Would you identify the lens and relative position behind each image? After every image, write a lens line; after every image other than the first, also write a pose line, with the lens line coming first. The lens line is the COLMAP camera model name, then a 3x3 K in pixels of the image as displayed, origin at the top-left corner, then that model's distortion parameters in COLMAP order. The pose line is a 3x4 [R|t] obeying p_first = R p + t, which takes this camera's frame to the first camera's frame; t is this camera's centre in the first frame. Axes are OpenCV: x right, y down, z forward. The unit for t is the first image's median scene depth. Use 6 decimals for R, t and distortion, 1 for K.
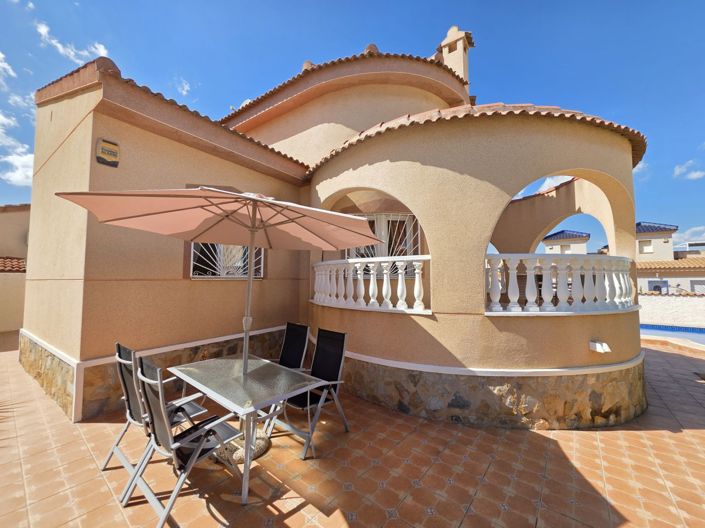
lens RADIAL K [[279.1, 0, 351.5], [0, 279.1, 265.0], [0, 0, 1]] dist [0.000565, -0.001003]
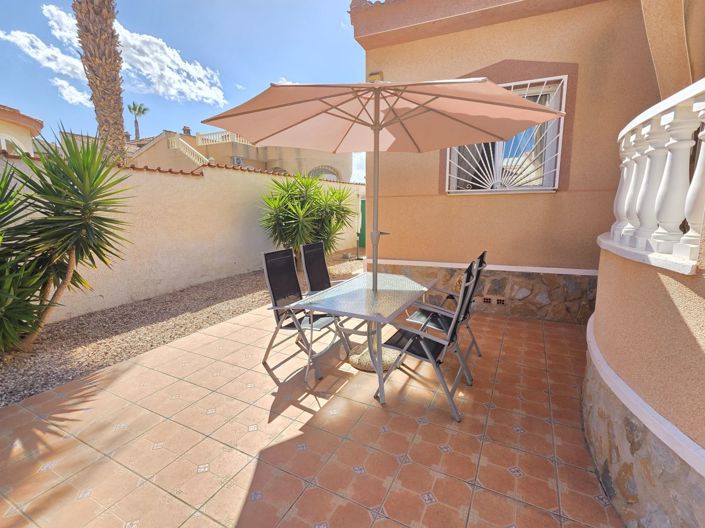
lens RADIAL K [[342.8, 0, 352.6], [0, 342.8, 264.0], [0, 0, 1]] dist [0.000429, 0.000046]
pose [[0.191964, 0.152003, -0.969559, 0.613462], [0.059978, 0.984269, 0.166184, 0.090270], [0.979568, -0.090053, 0.179827, 0.615025]]
